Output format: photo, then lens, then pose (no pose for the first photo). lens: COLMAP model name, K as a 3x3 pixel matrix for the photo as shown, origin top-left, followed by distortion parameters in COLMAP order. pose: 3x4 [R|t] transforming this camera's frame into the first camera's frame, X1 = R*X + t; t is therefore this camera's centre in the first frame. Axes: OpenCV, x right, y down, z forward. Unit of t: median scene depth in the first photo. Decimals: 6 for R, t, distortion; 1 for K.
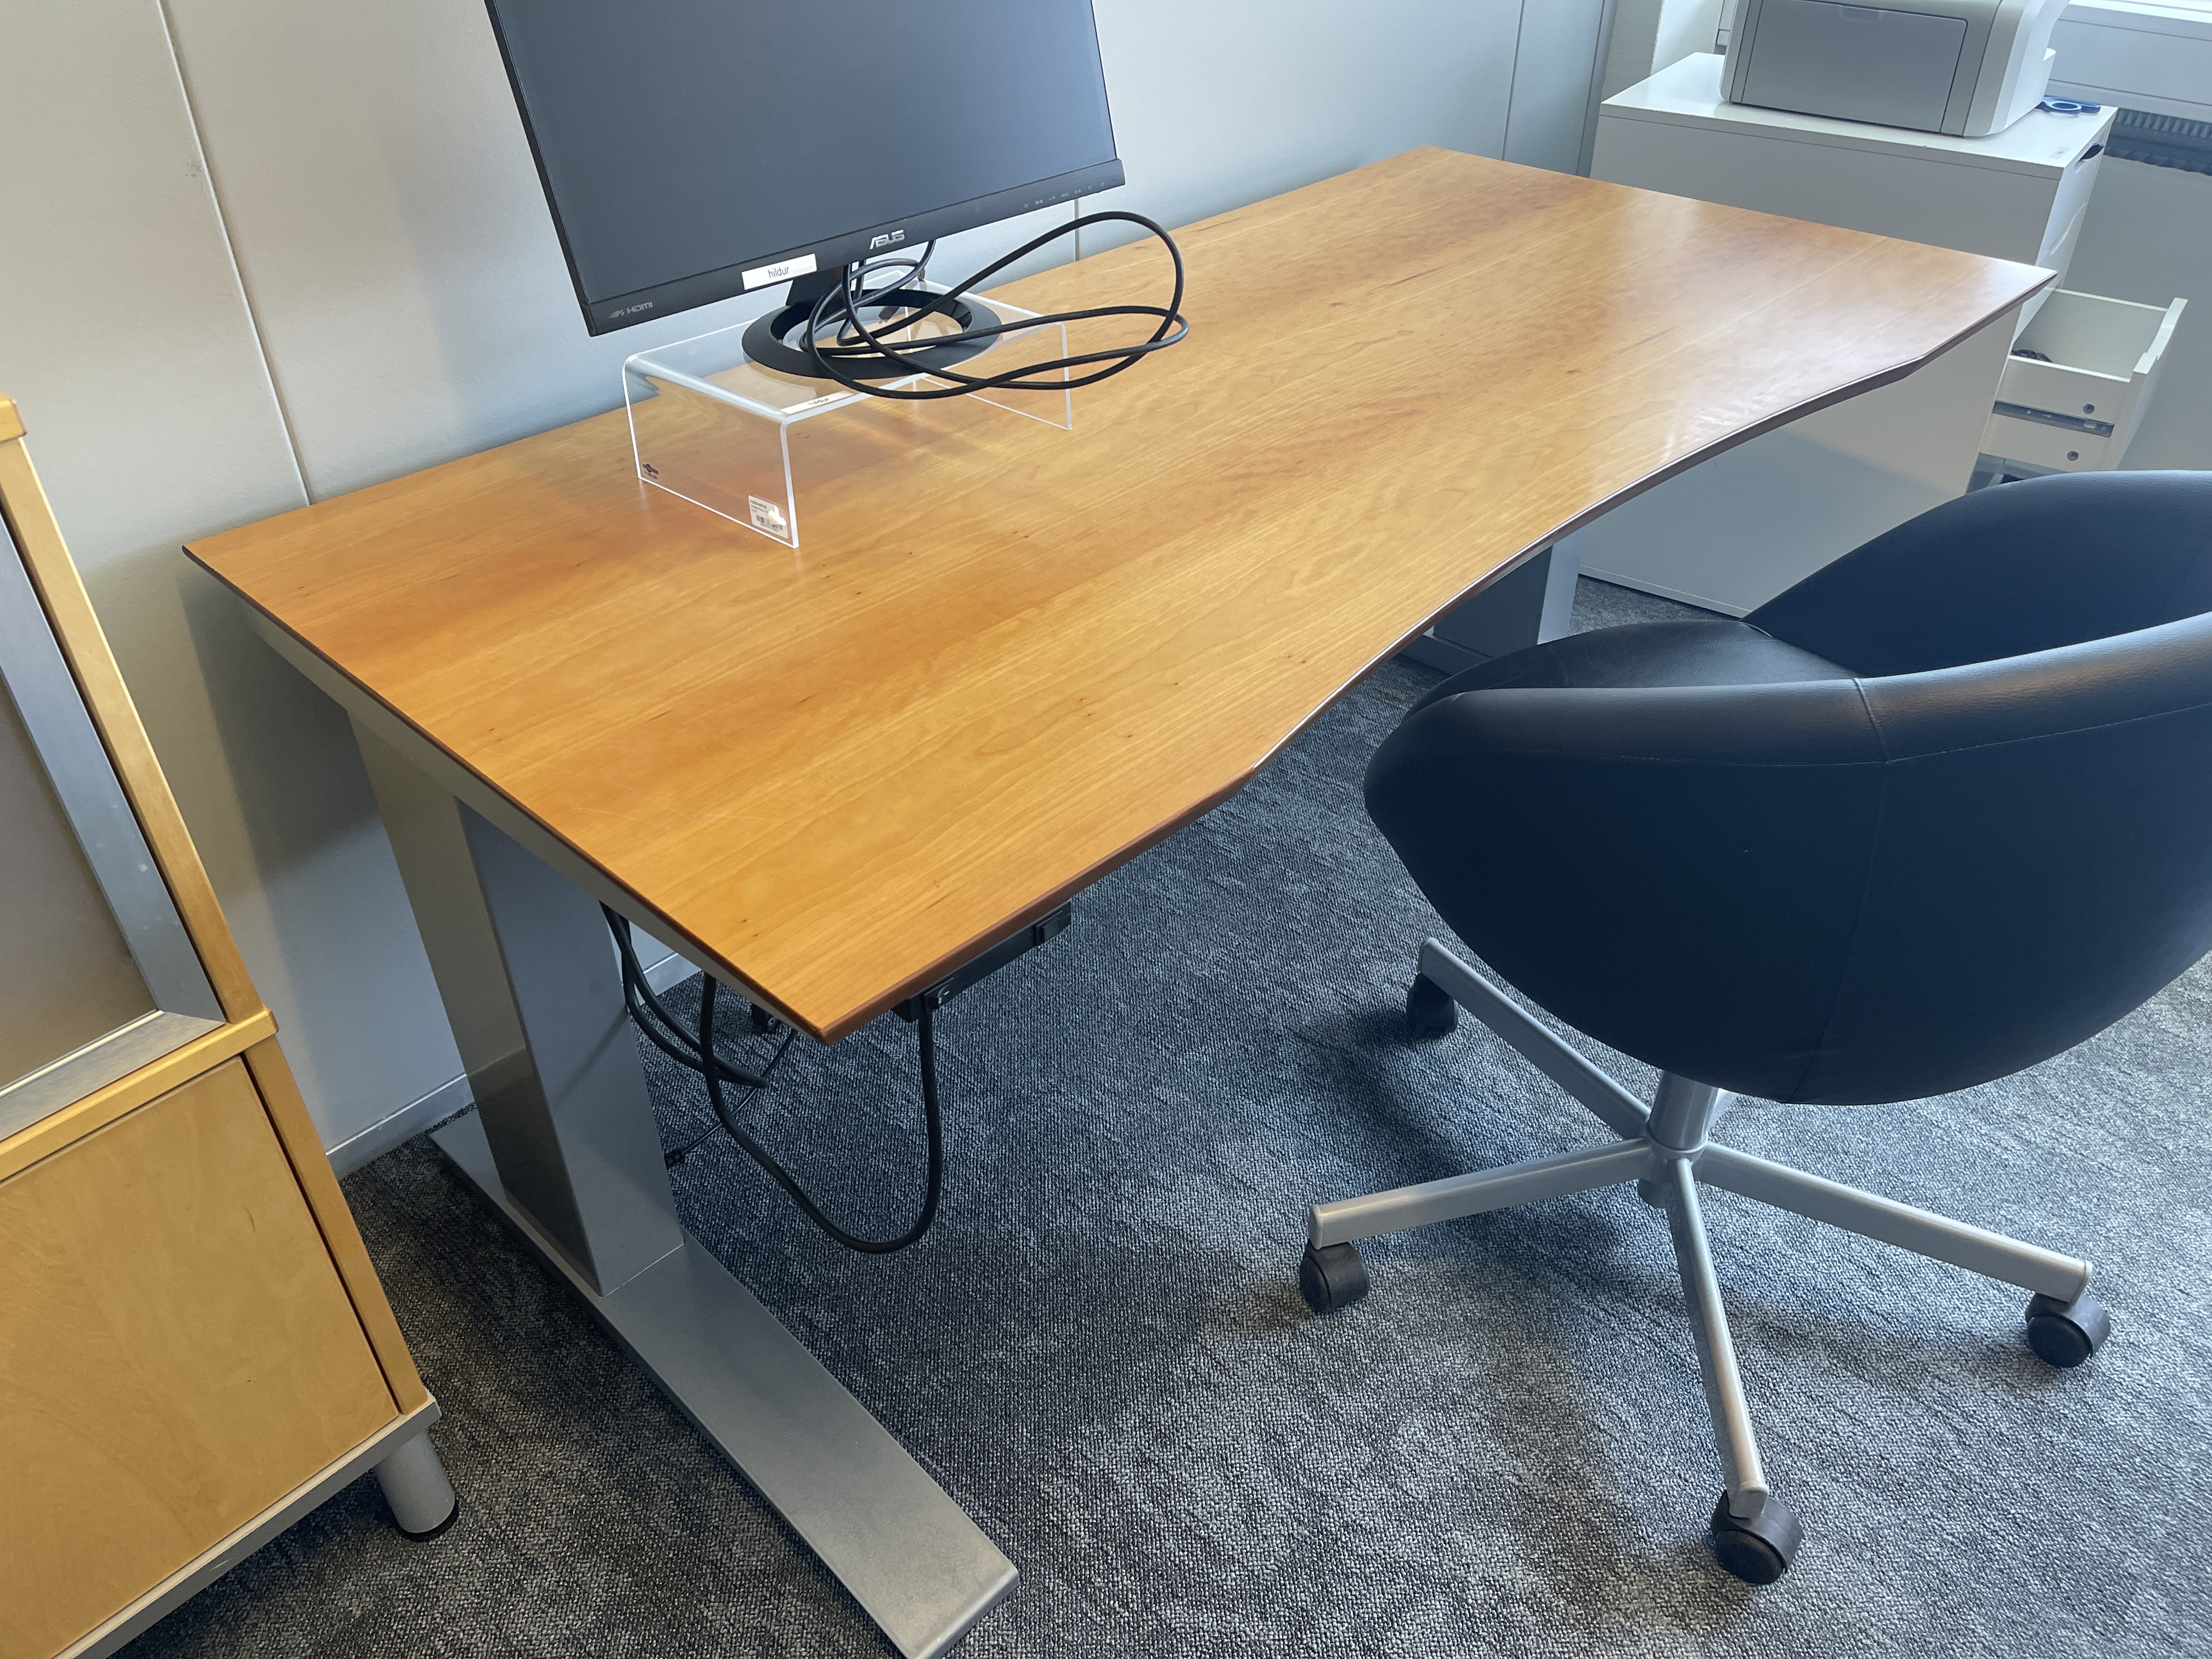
lens RADIAL K [[1612.8, 0, 1099.9], [0, 1612.8, 835.3], [0, 0, 1]] dist [0.042145, 0.001173]
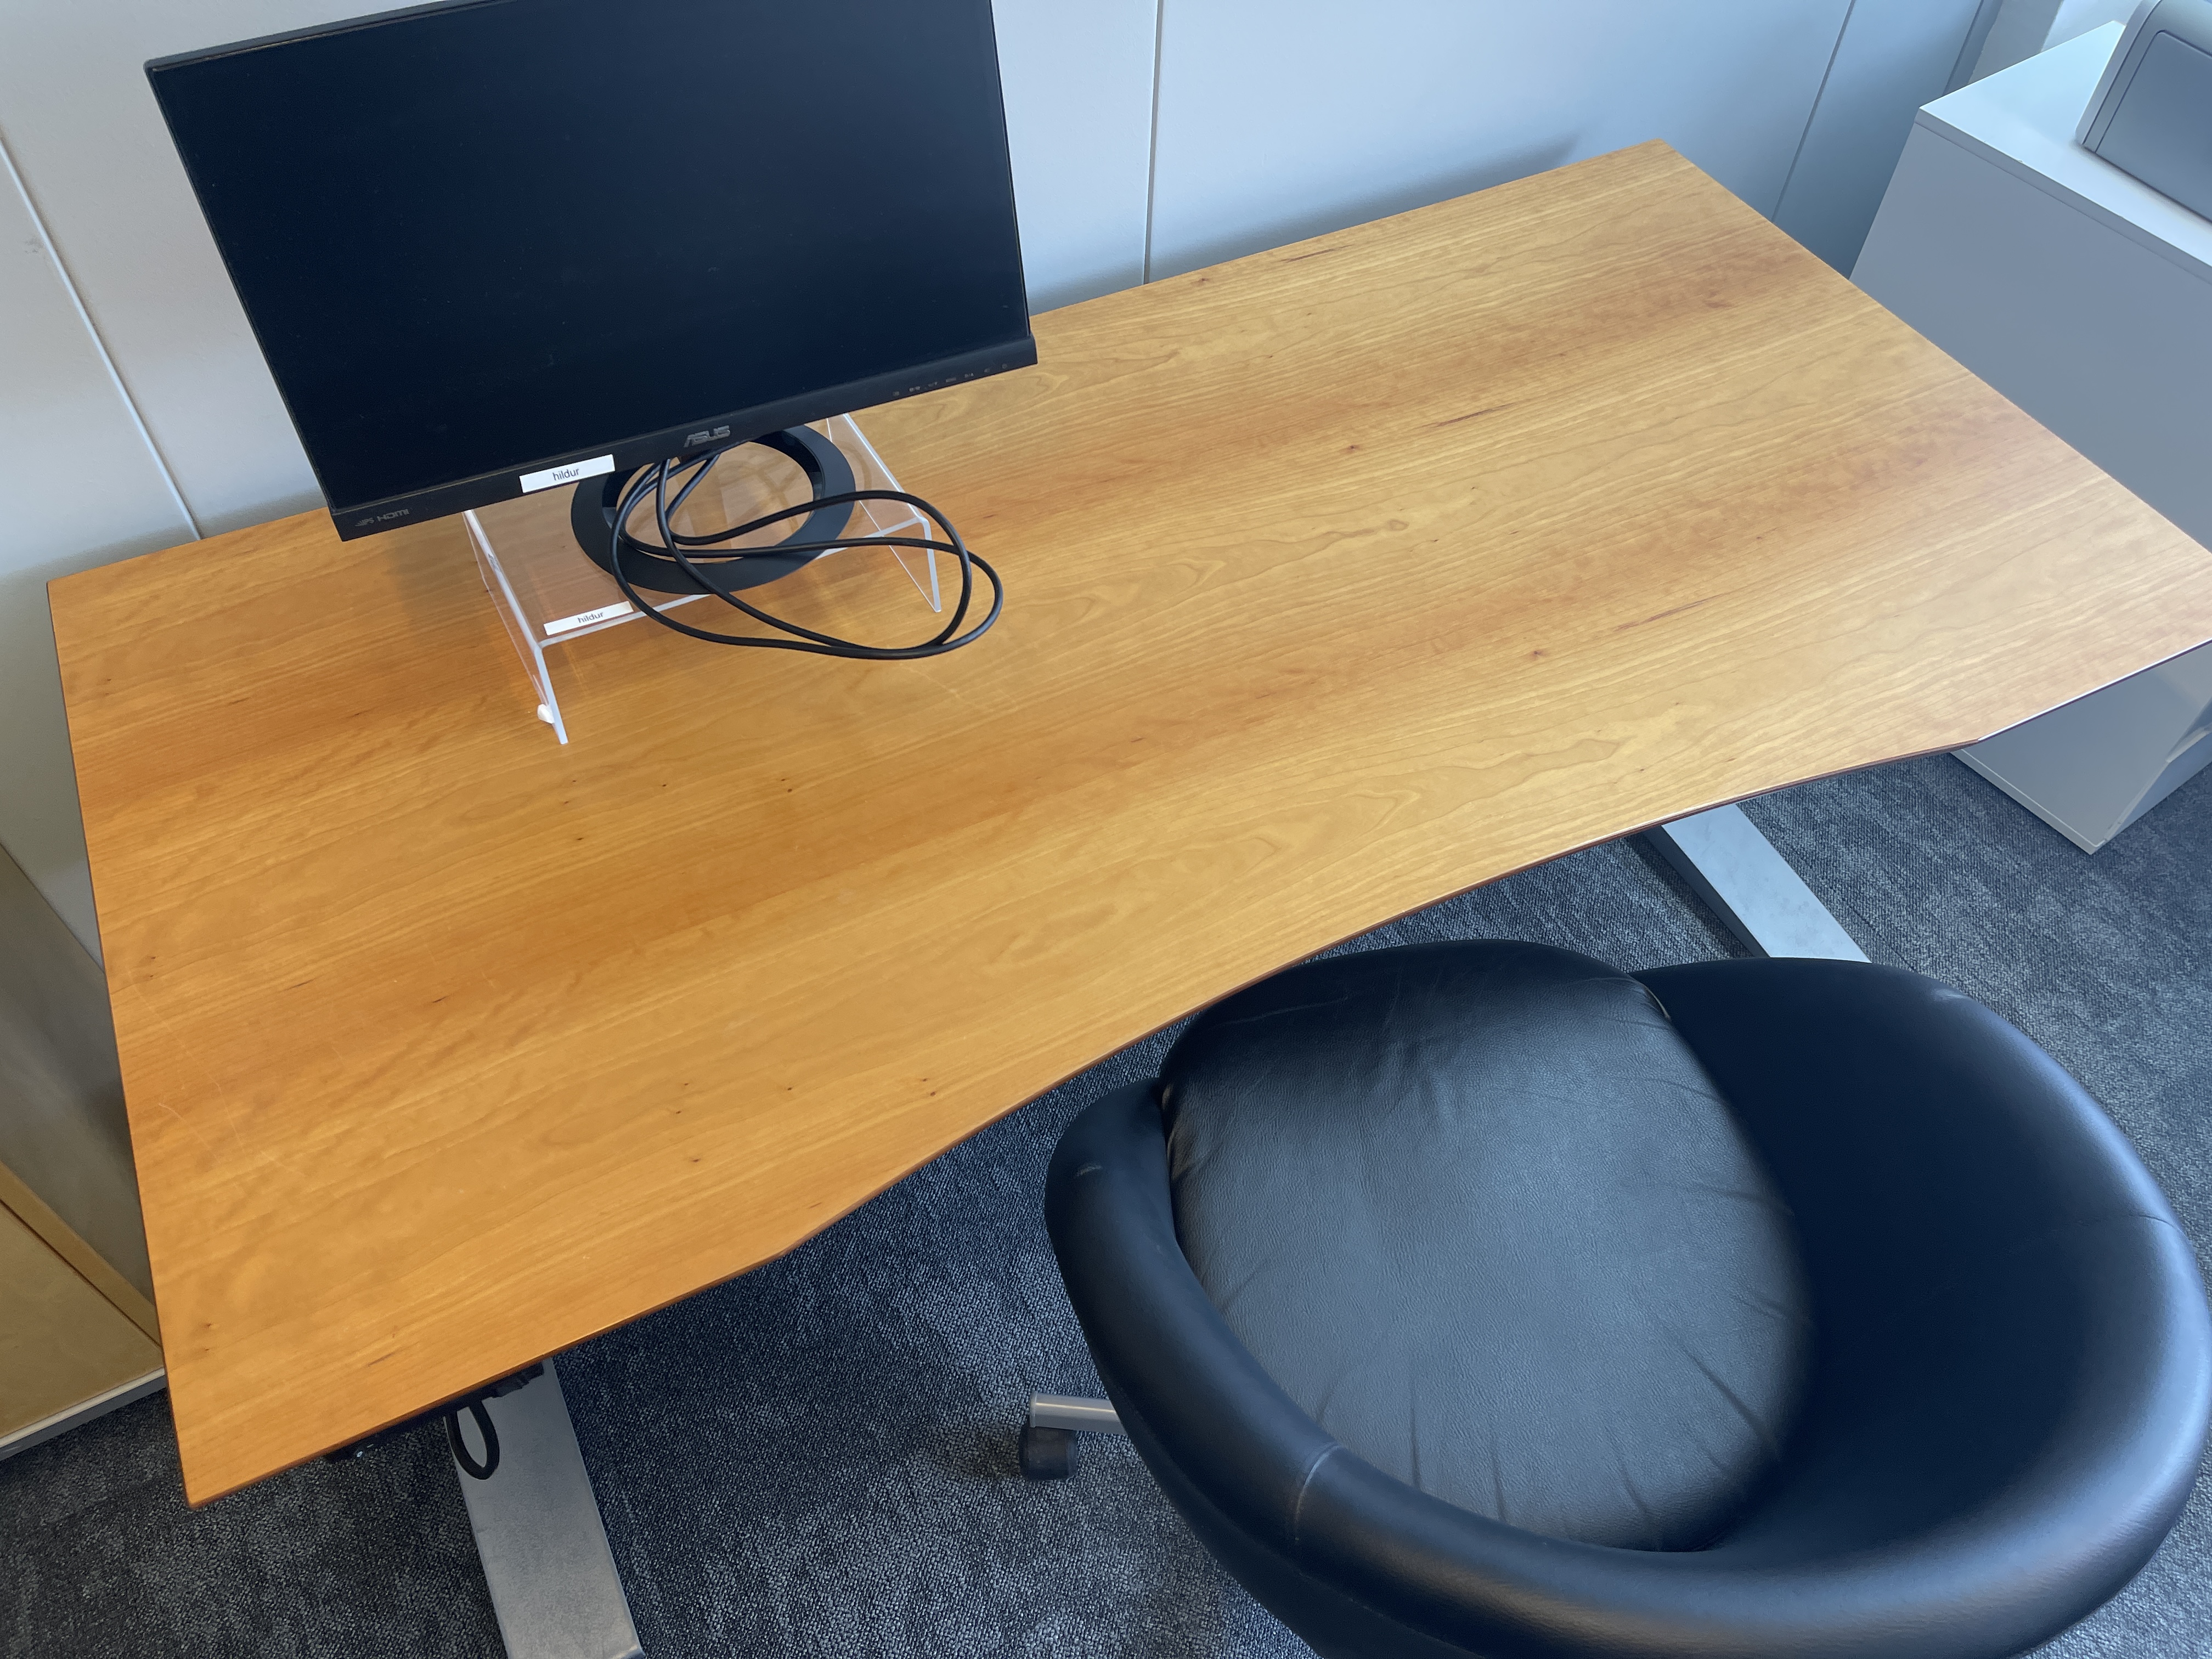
lens RADIAL K [[1612.8, 0, 1099.9], [0, 1612.8, 835.3], [0, 0, 1]] dist [0.042145, 0.001173]
pose [[0.946258, 0.270338, -0.177522, 0.259813], [-0.213396, 0.934352, 0.285391, -0.404359], [0.243020, -0.232171, 0.941827, 0.127671]]
